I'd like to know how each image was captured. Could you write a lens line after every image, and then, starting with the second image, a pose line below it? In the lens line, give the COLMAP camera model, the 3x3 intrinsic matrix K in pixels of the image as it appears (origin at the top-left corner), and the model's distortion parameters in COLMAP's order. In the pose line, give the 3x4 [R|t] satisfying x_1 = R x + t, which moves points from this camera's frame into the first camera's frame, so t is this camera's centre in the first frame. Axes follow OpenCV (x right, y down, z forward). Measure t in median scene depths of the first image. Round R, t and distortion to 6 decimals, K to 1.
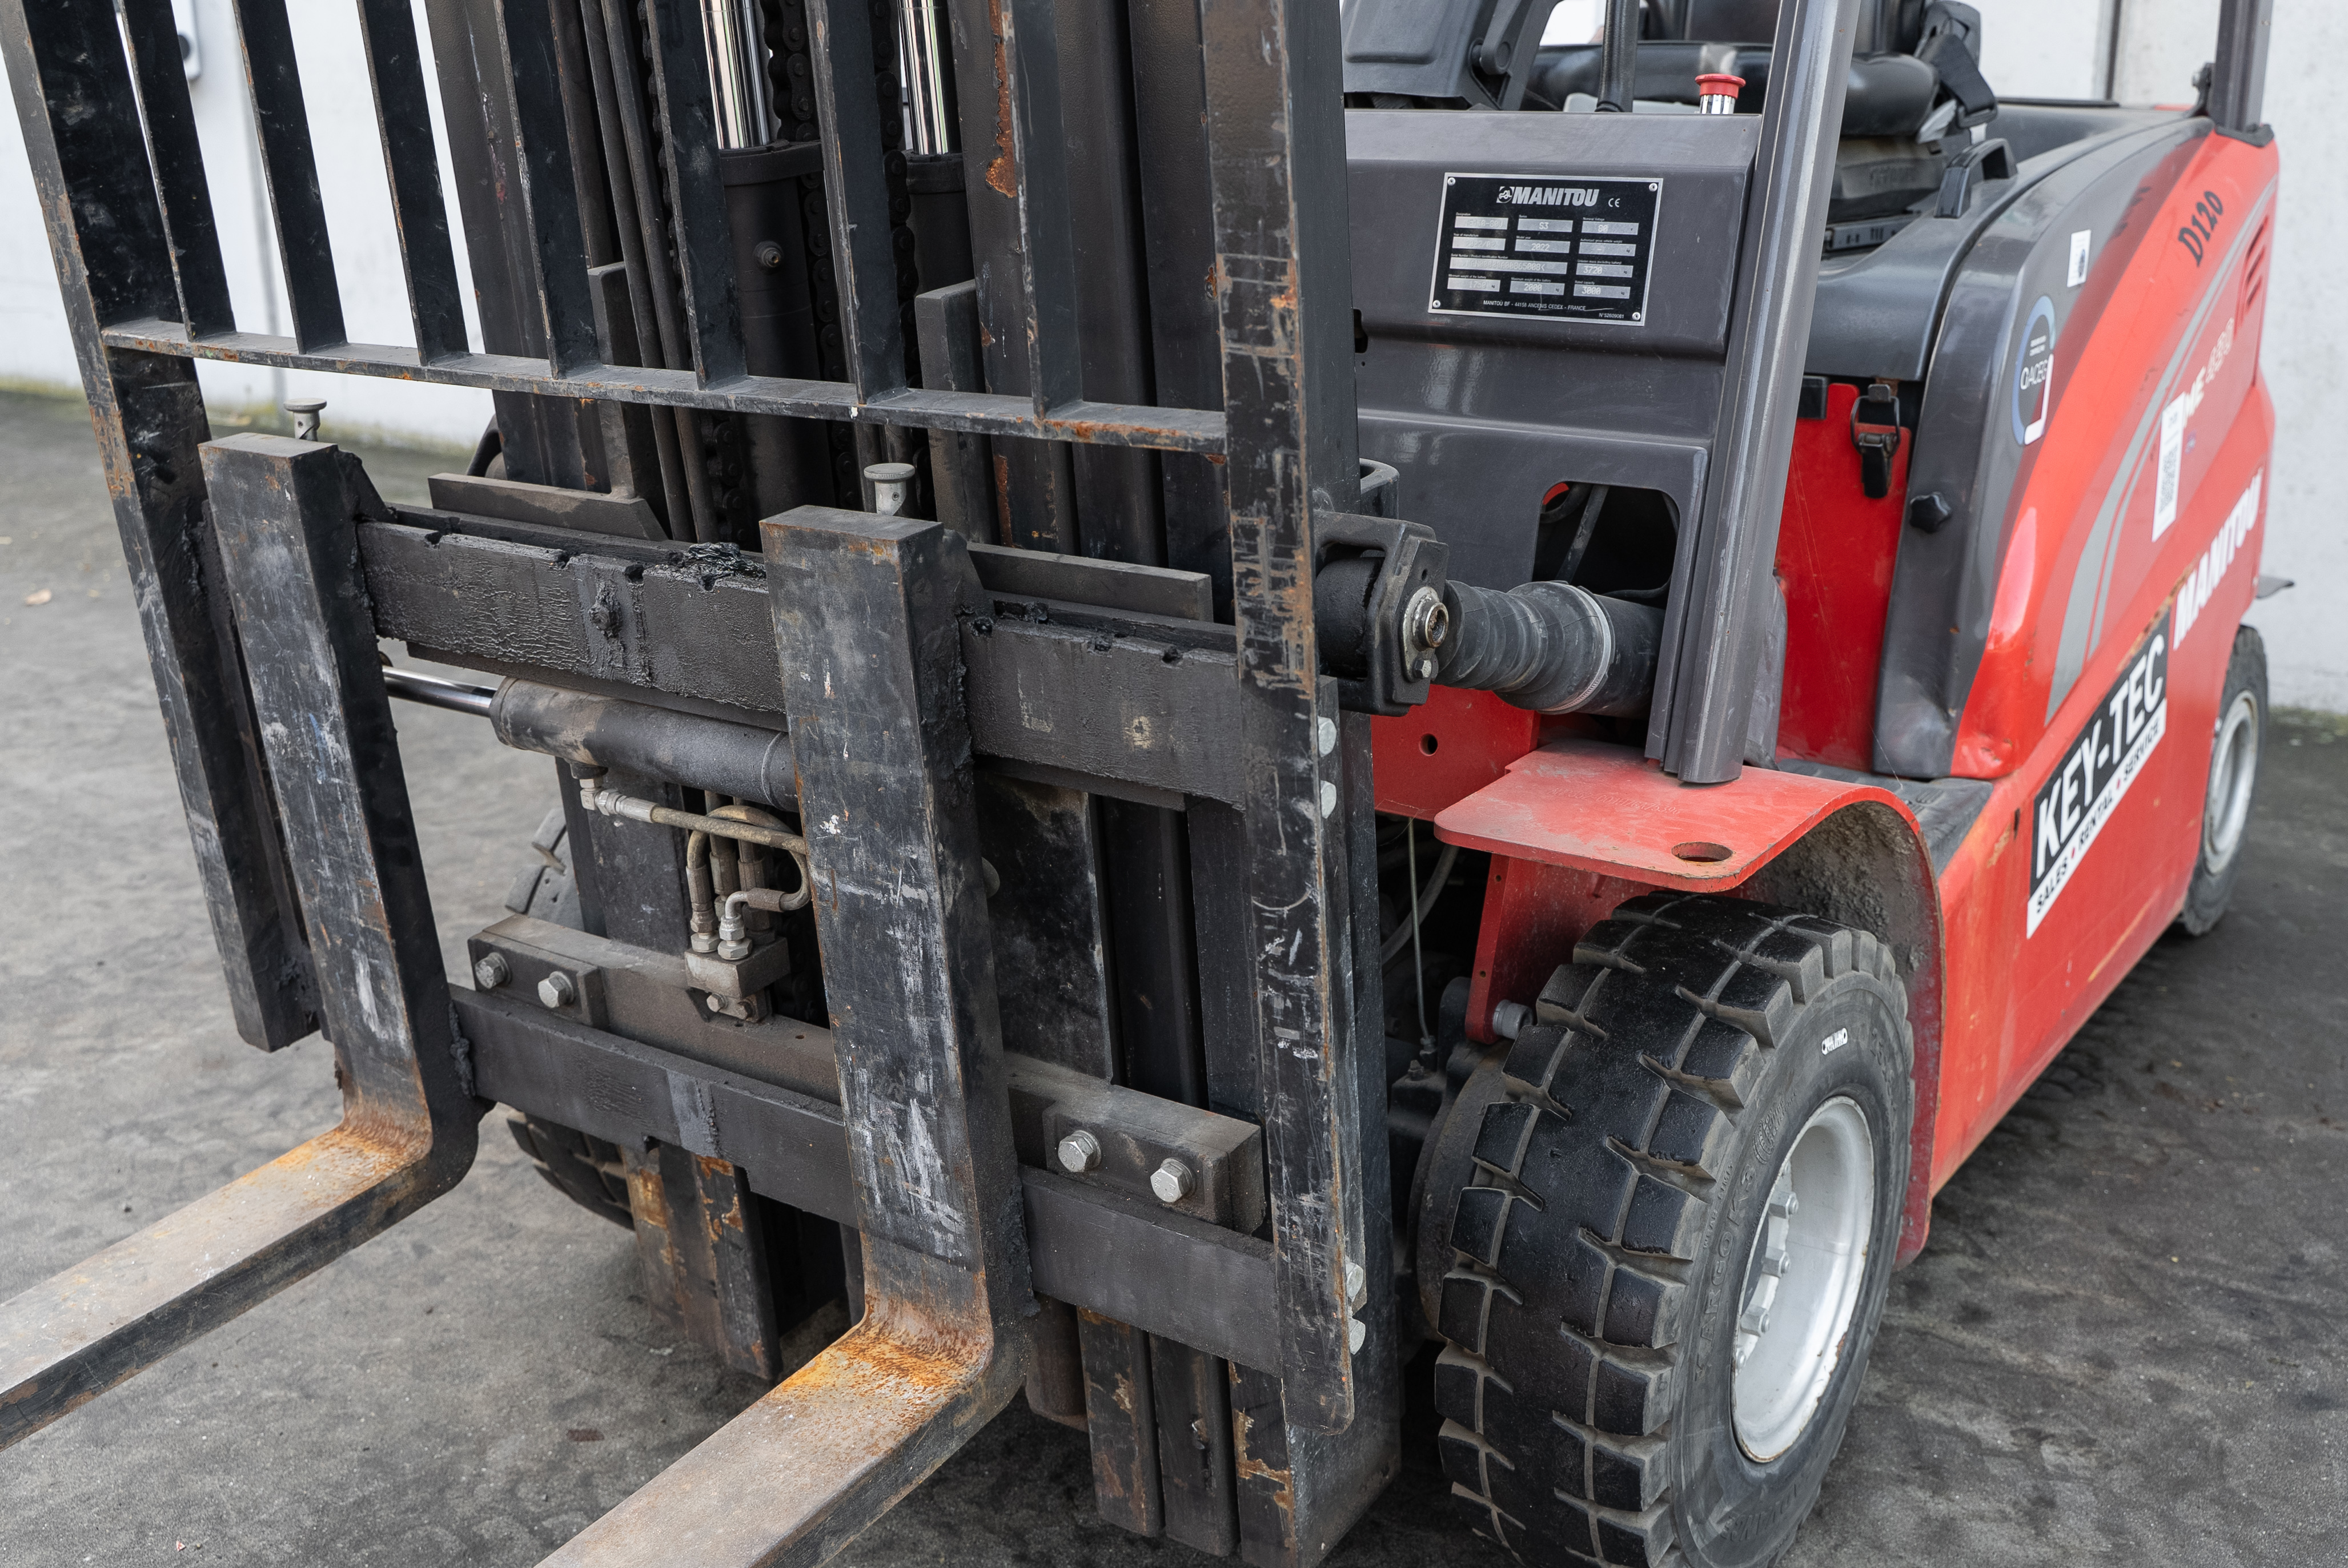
lens RADIAL K [[2401.9, 0, 1217.1], [0, 2401.9, 762.1], [0, 0, 1]] dist [-0.000757, 0.000000]
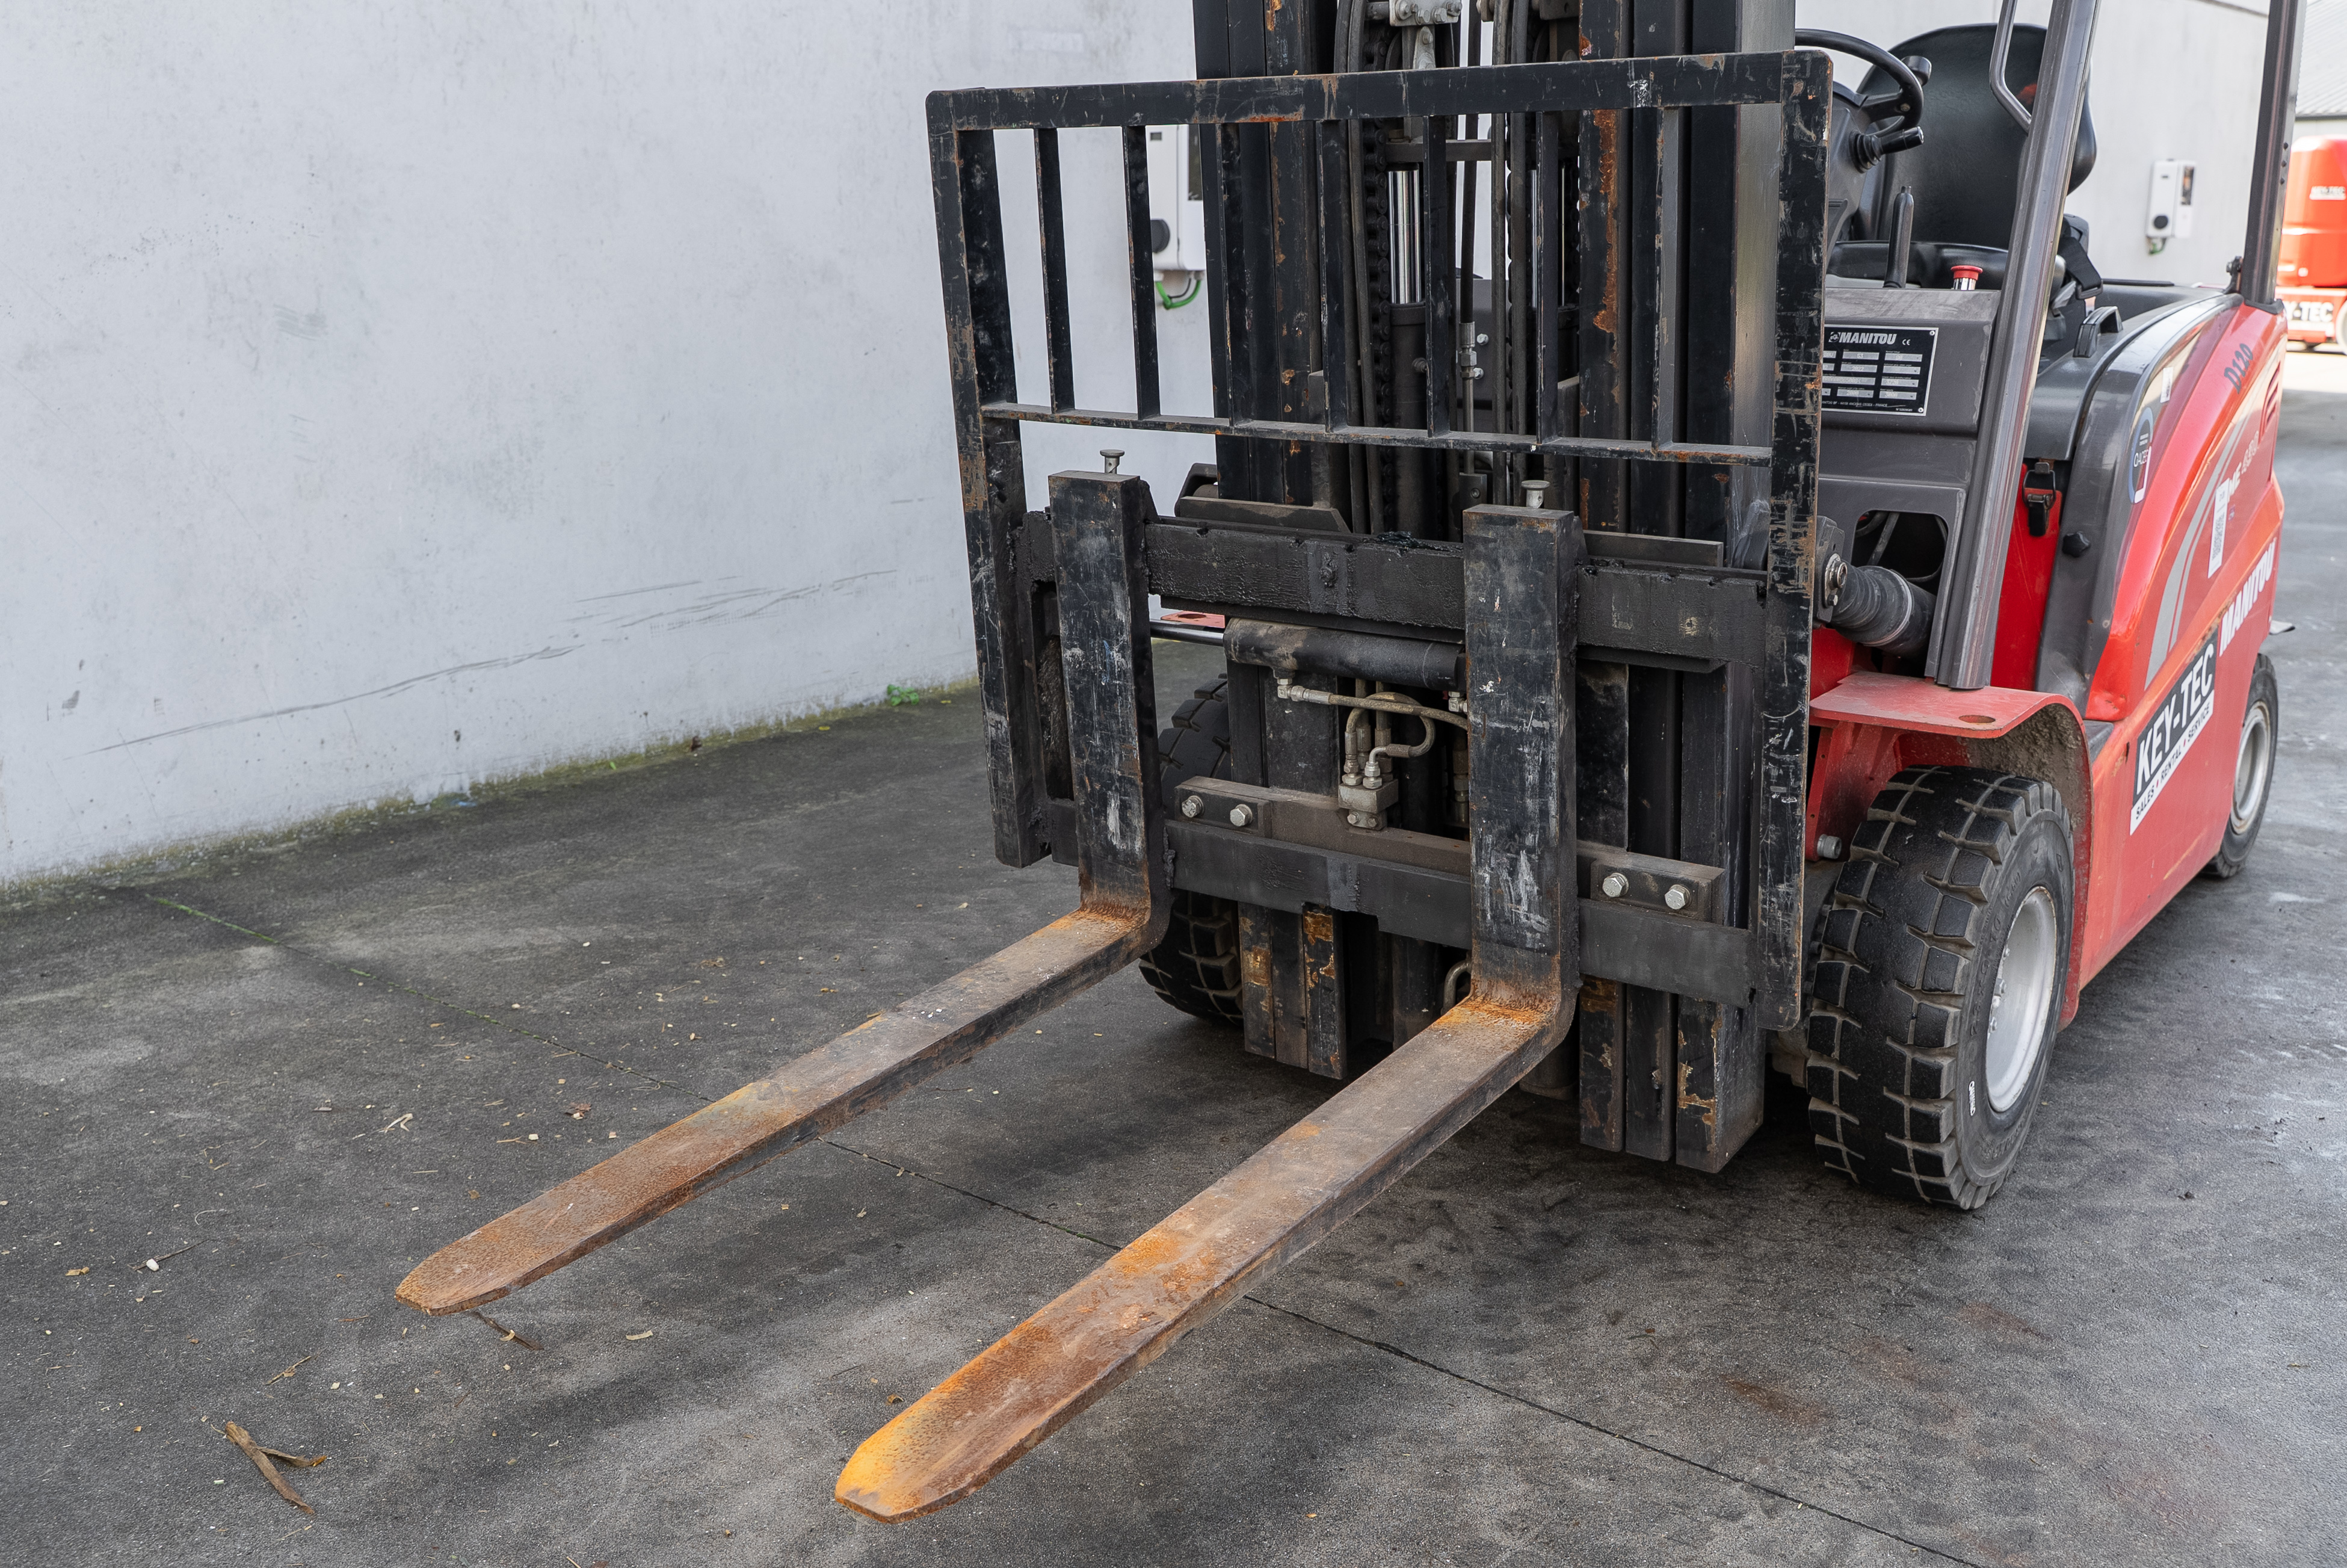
lens RADIAL K [[2236.6, 0, 1207.3], [0, 2236.6, 765.9], [0, 0, 1]] dist [0.008383, 0.000000]
pose [[0.999810, 0.015288, -0.012064, -0.294712], [-0.015854, 0.998710, -0.048235, 0.141589], [0.011311, 0.048417, 0.998763, -0.536201]]
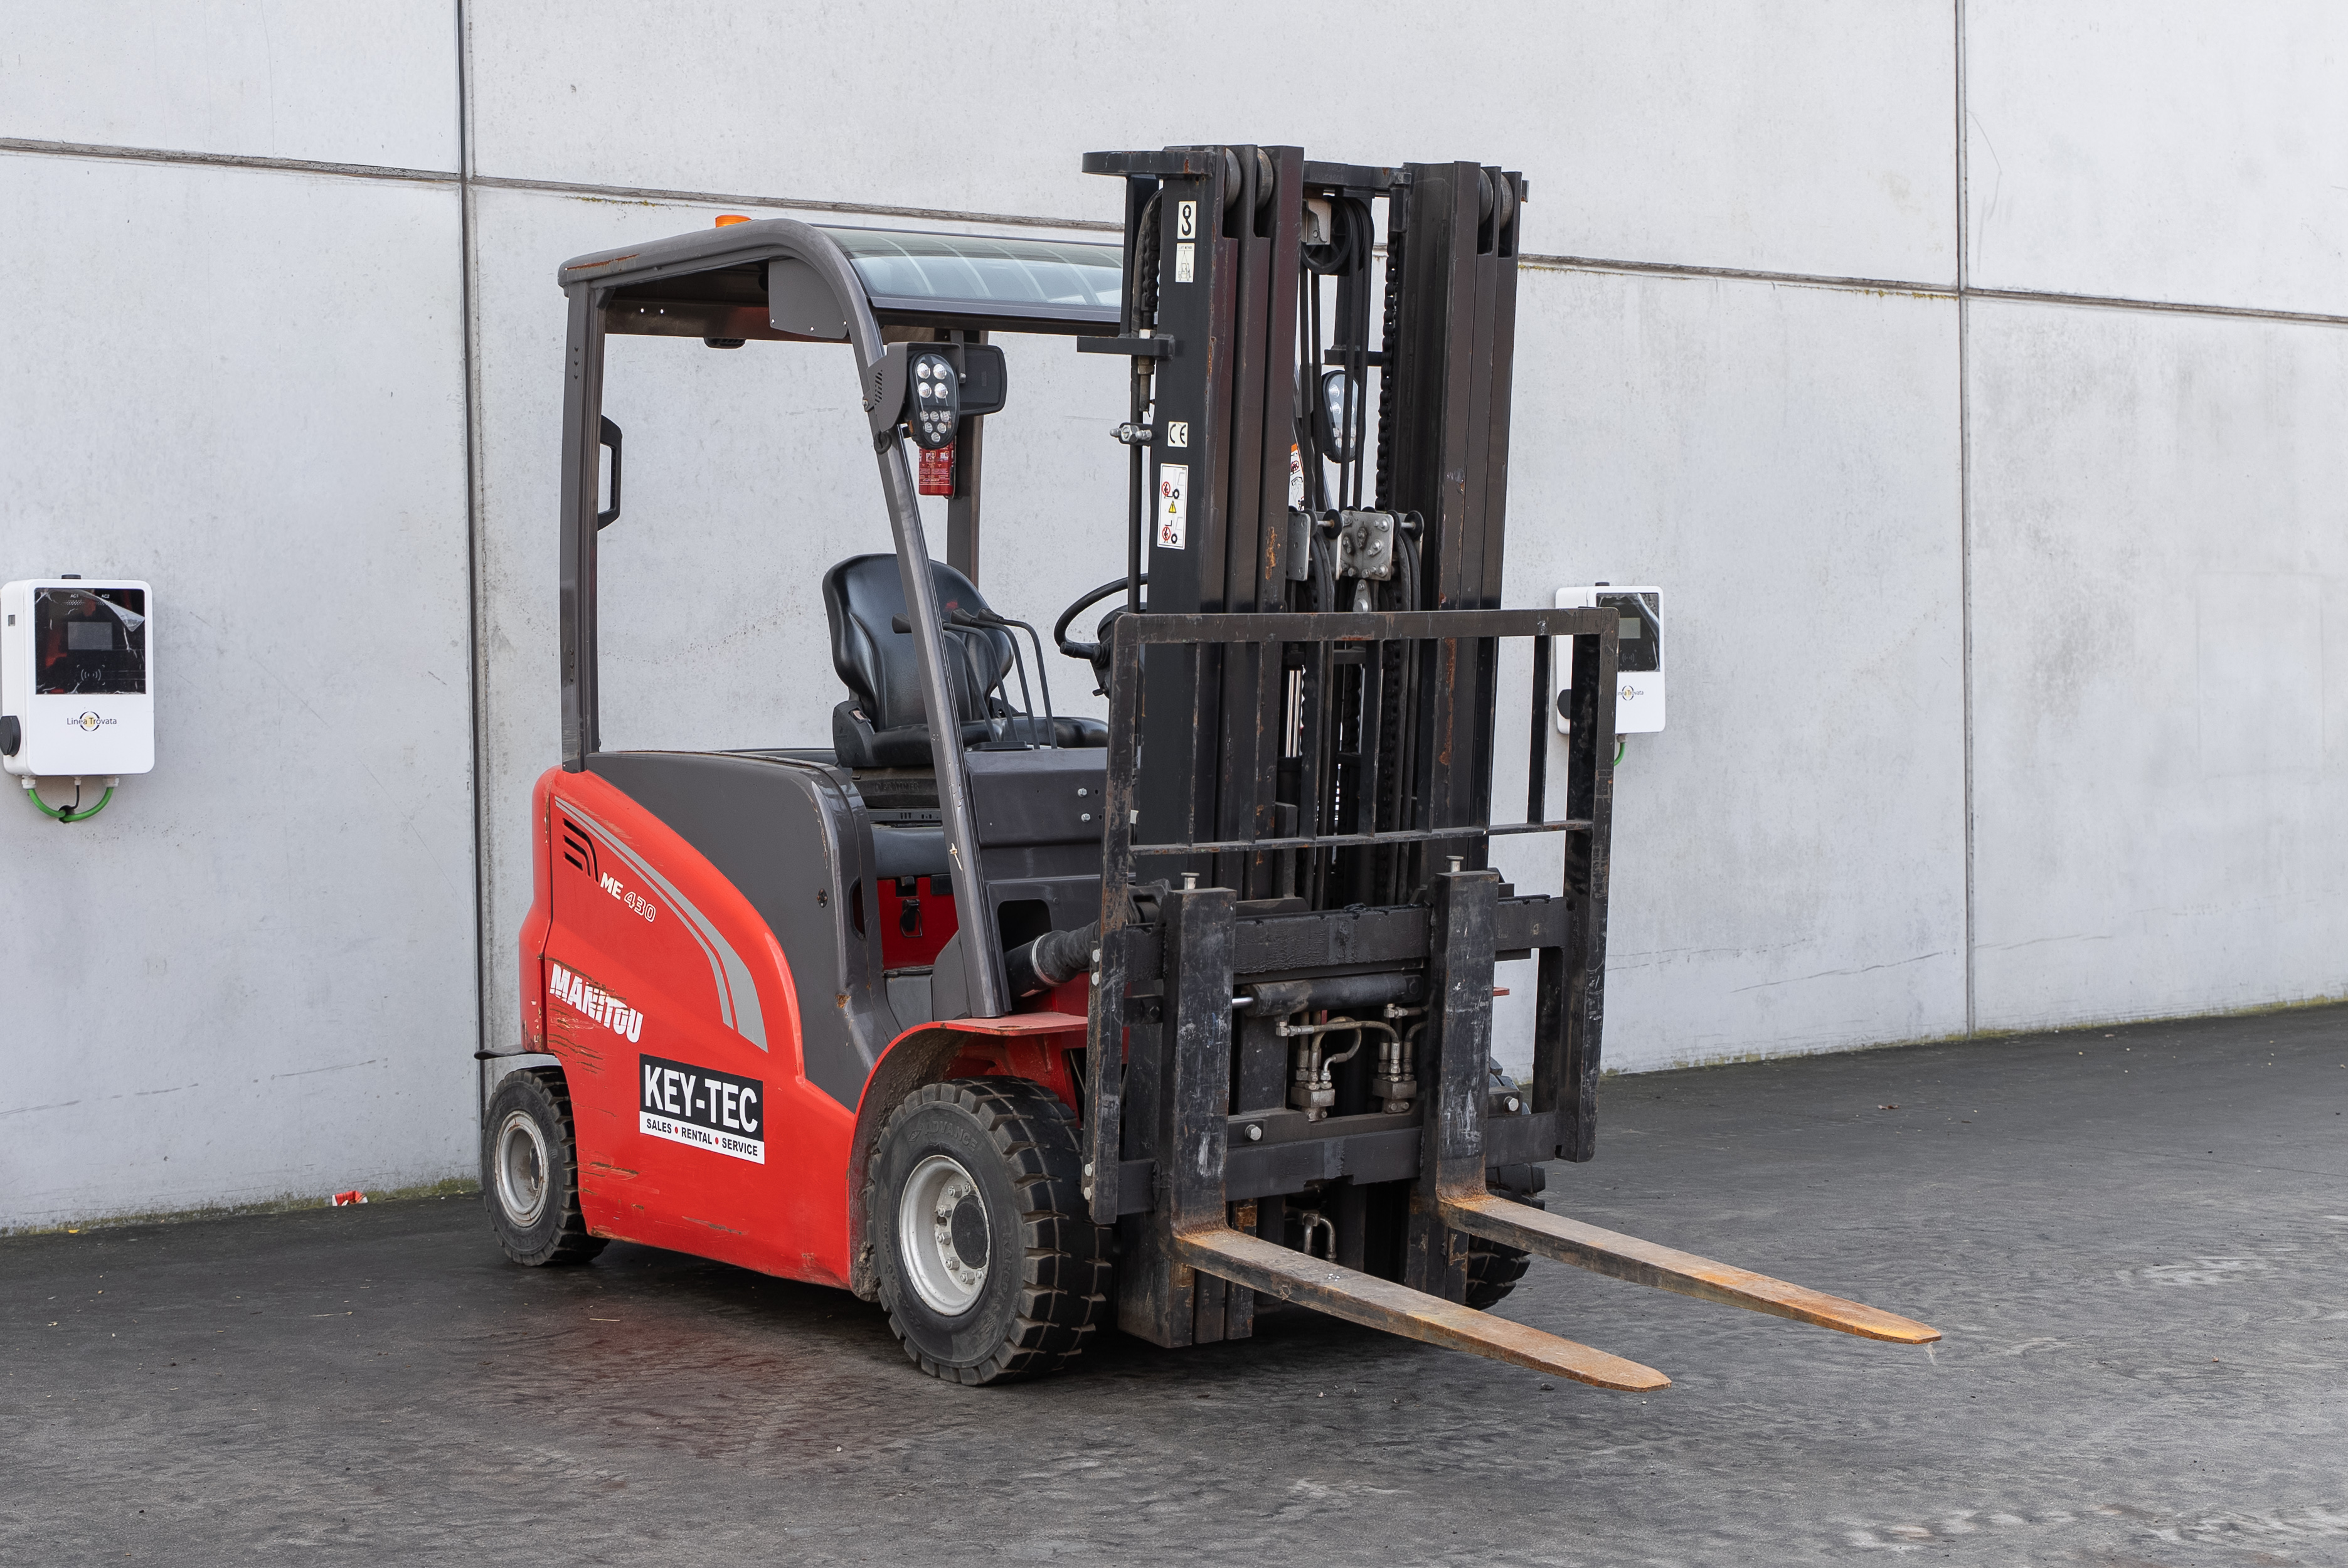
lens RADIAL K [[3877.0, 0, 1168.8], [0, 3877.0, 773.0], [0, 0, 1]] dist [-0.001450, 0.000000]
pose [[0.305177, -0.022945, 0.952019, -3.843042], [0.284812, 0.956150, -0.068255, 0.000661], [-0.908707, 0.291976, 0.298330, -0.083434]]
